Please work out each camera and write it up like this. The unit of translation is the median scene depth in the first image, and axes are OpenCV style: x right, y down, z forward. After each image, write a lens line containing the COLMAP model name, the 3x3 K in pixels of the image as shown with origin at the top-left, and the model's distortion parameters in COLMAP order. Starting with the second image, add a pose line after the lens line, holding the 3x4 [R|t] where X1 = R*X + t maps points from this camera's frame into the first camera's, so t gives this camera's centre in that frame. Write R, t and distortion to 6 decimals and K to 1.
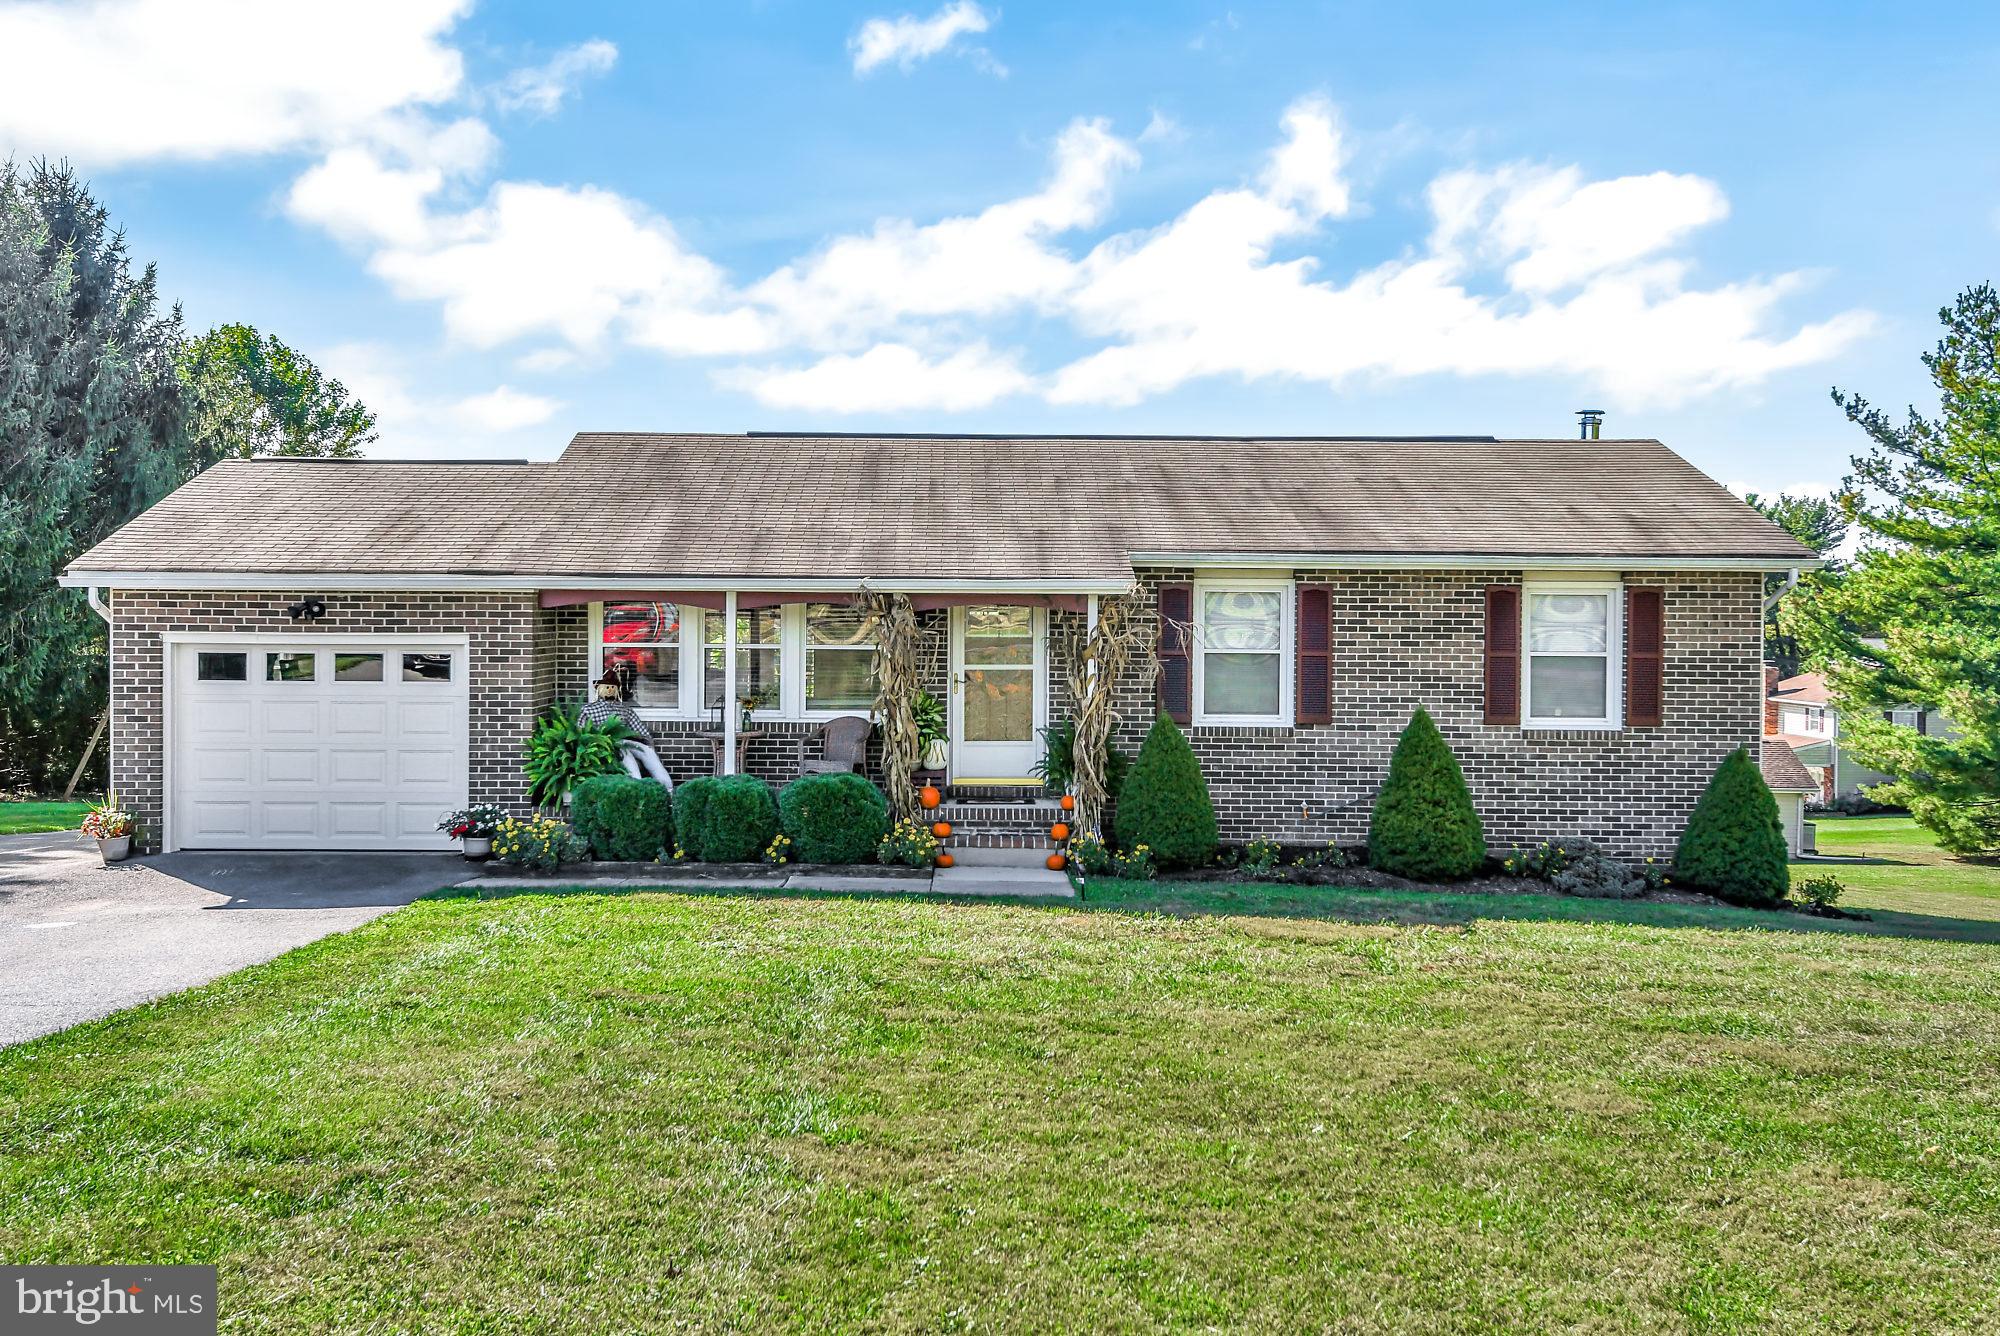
lens RADIAL K [[2045.6, 0, 981.7], [0, 2045.6, 648.5], [0, 0, 1]] dist [0.012455, 0.000000]
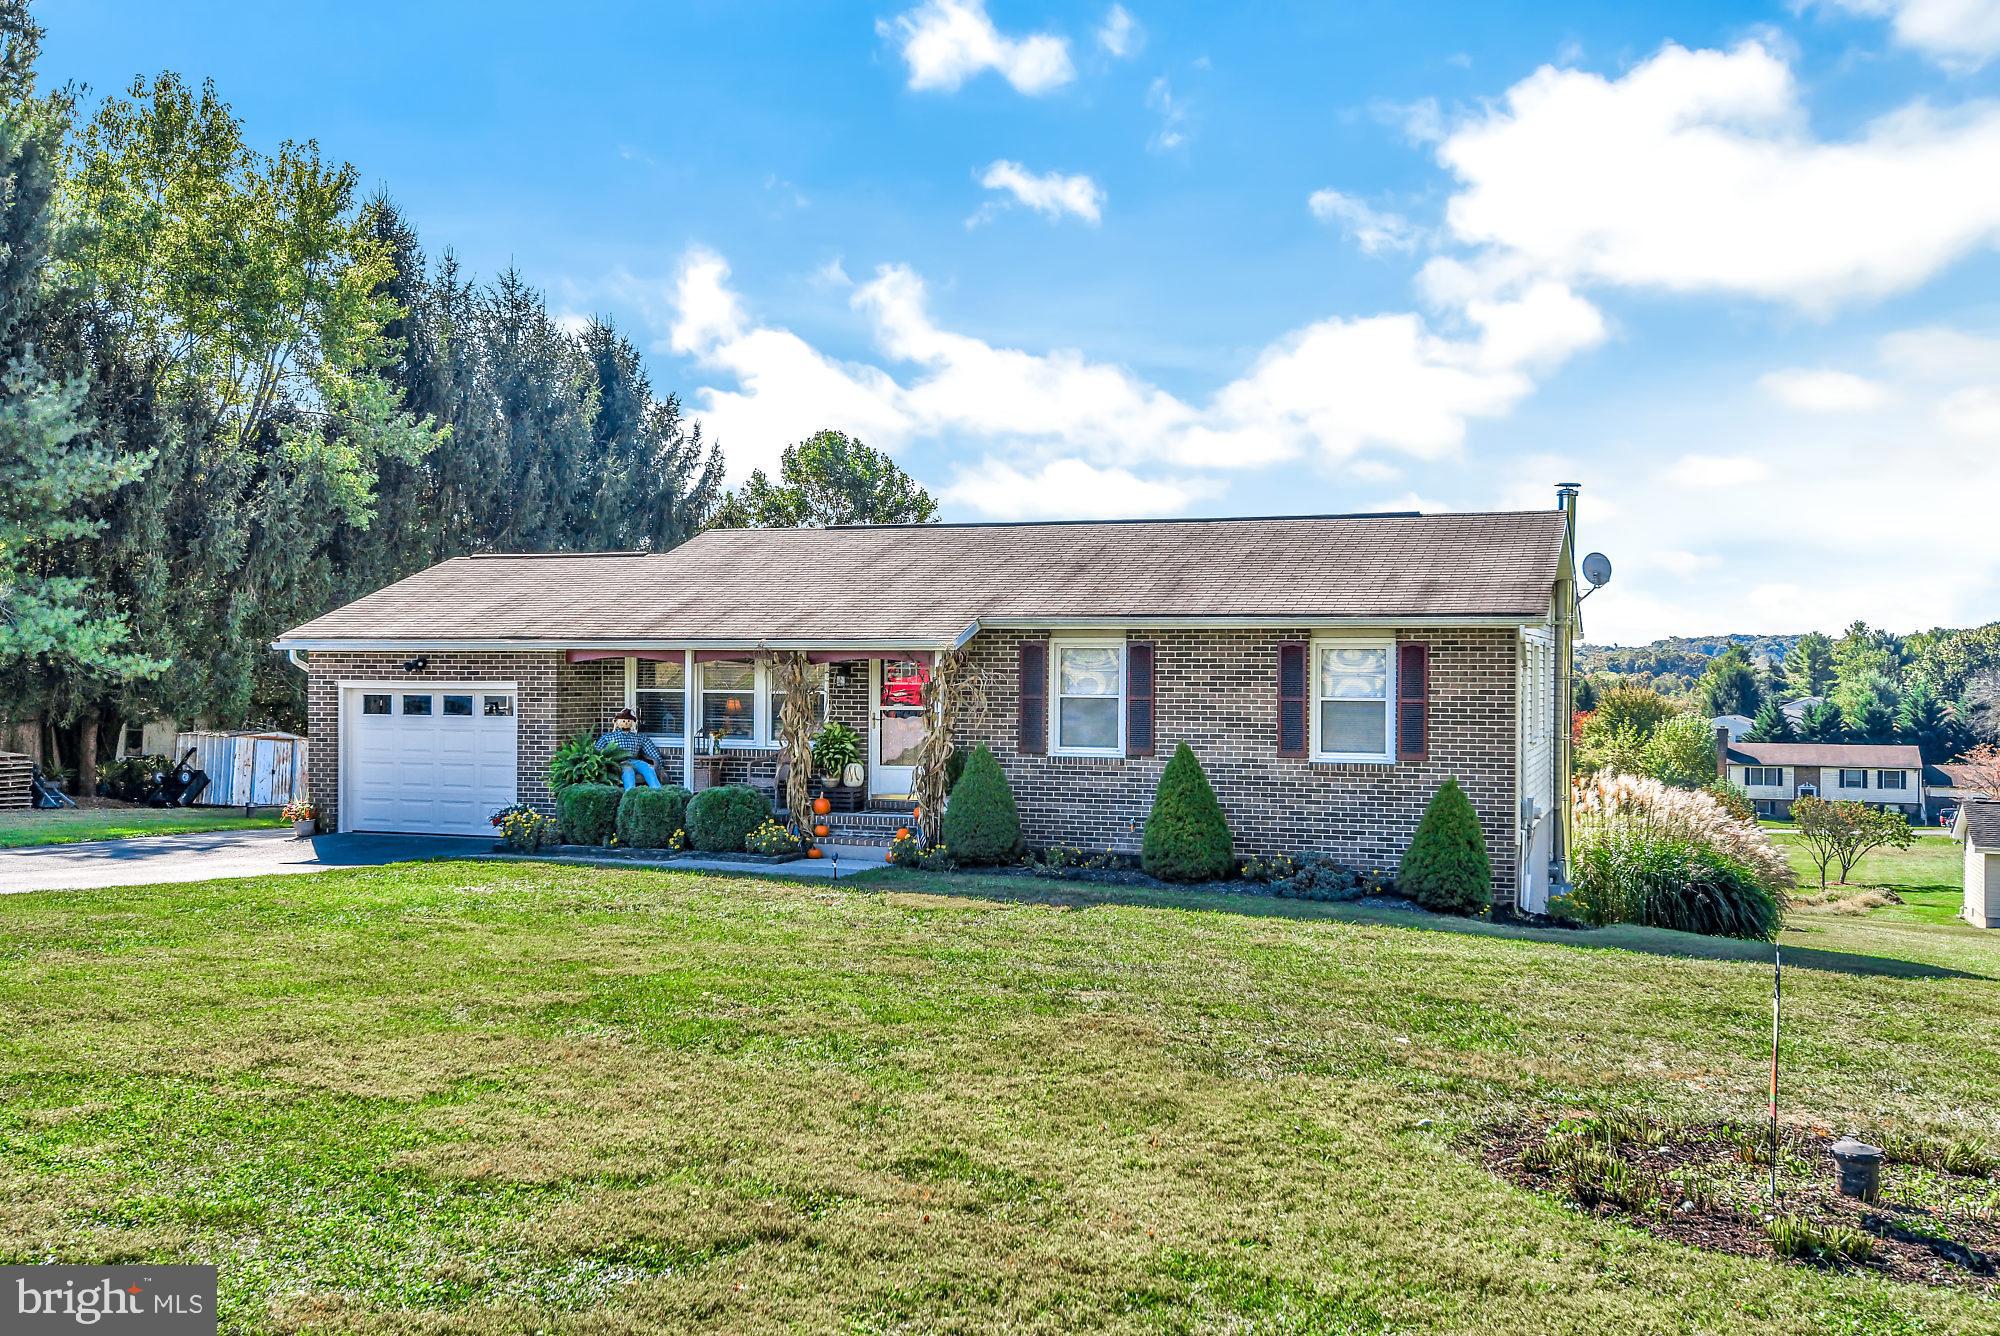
lens RADIAL K [[1922.3, 0, 1002.5], [0, 1922.3, 682.4], [0, 0, 1]] dist [-0.013482, 0.000000]
pose [[0.941810, 0.000006, -0.336145, 0.499969], [-0.003669, 0.999941, -0.010263, 0.005673], [0.336125, 0.010899, 0.941754, -0.123384]]
